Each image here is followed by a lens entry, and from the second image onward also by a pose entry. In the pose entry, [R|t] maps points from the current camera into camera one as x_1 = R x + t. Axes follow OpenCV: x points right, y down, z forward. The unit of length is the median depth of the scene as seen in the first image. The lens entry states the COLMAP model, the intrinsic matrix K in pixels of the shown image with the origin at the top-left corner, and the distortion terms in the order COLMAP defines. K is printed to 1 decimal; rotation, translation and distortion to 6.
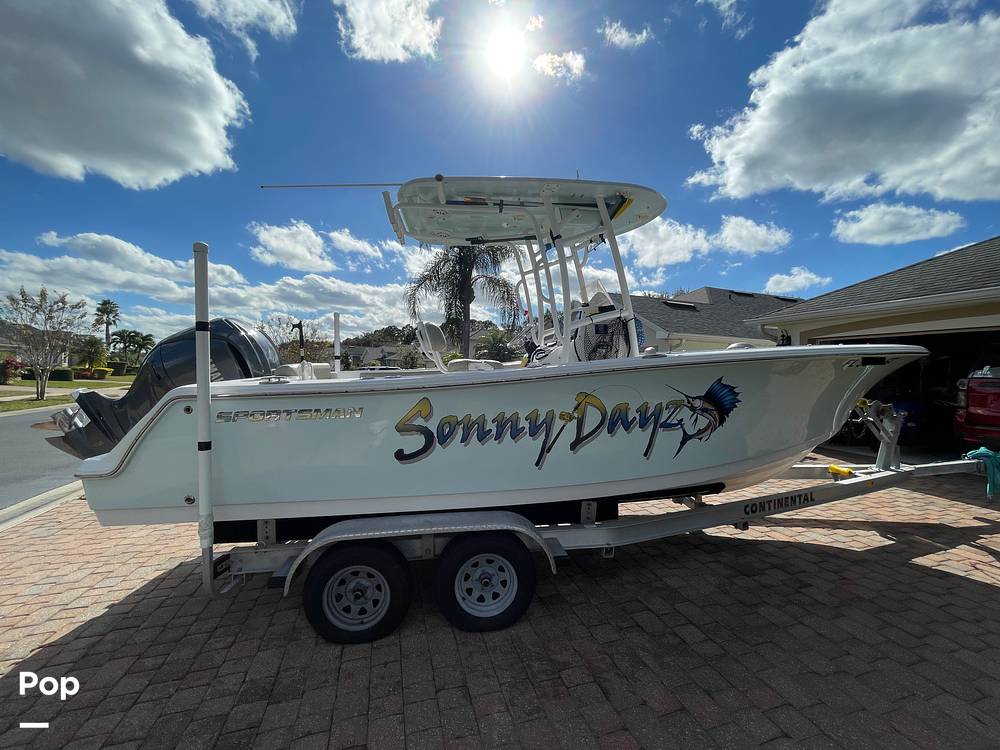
lens RADIAL K [[408.2, 0, 501.9], [0, 408.2, 373.7], [0, 0, 1]] dist [0.000932, 0.000595]
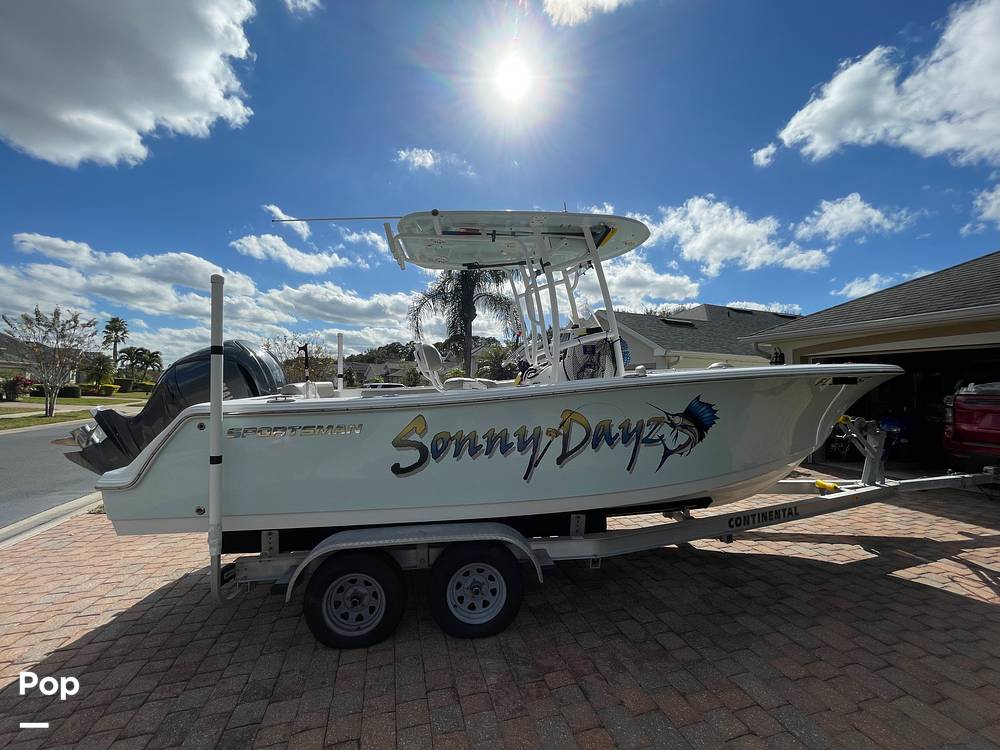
lens RADIAL K [[408.6, 0, 502.2], [0, 408.6, 372.9], [0, 0, 1]] dist [0.001704, 0.000356]
pose [[0.999971, -0.001117, -0.007537, 0.032462], [0.000803, 0.999141, -0.041436, -0.006753], [0.007577, 0.041428, 0.999113, -0.070554]]
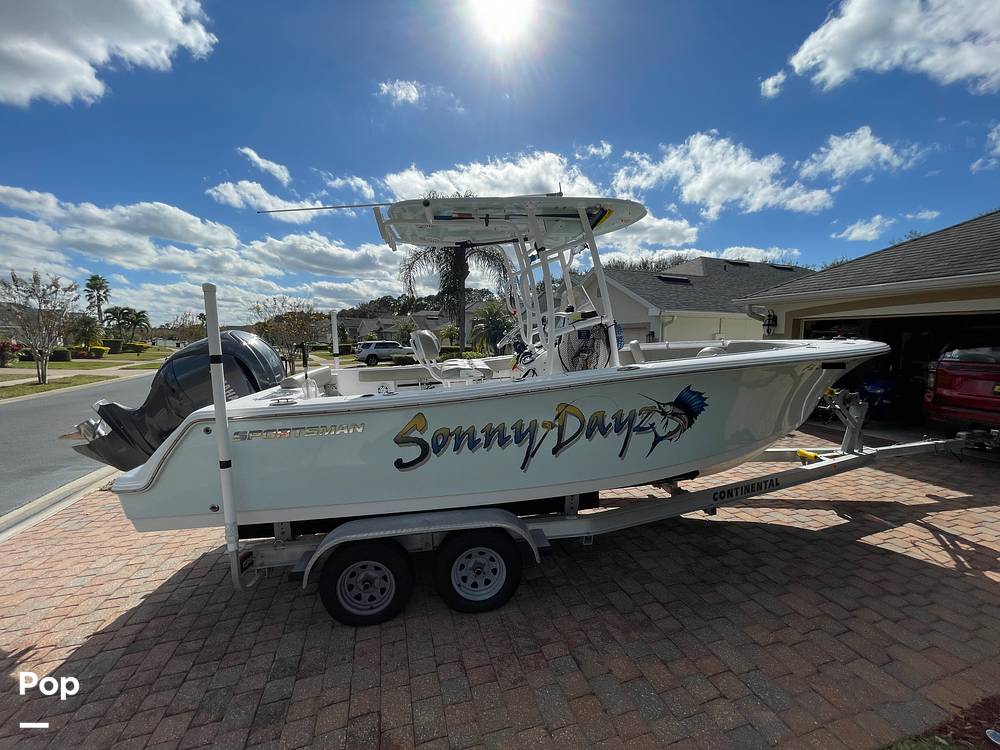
lens RADIAL K [[409.4, 0, 502.3], [0, 409.4, 373.2], [0, 0, 1]] dist [0.001782, 0.000681]
pose [[0.999827, -0.018059, 0.004360, 0.029479], [0.017654, 0.996651, 0.079839, -0.119375], [-0.005787, -0.079748, 0.996798, -0.090091]]
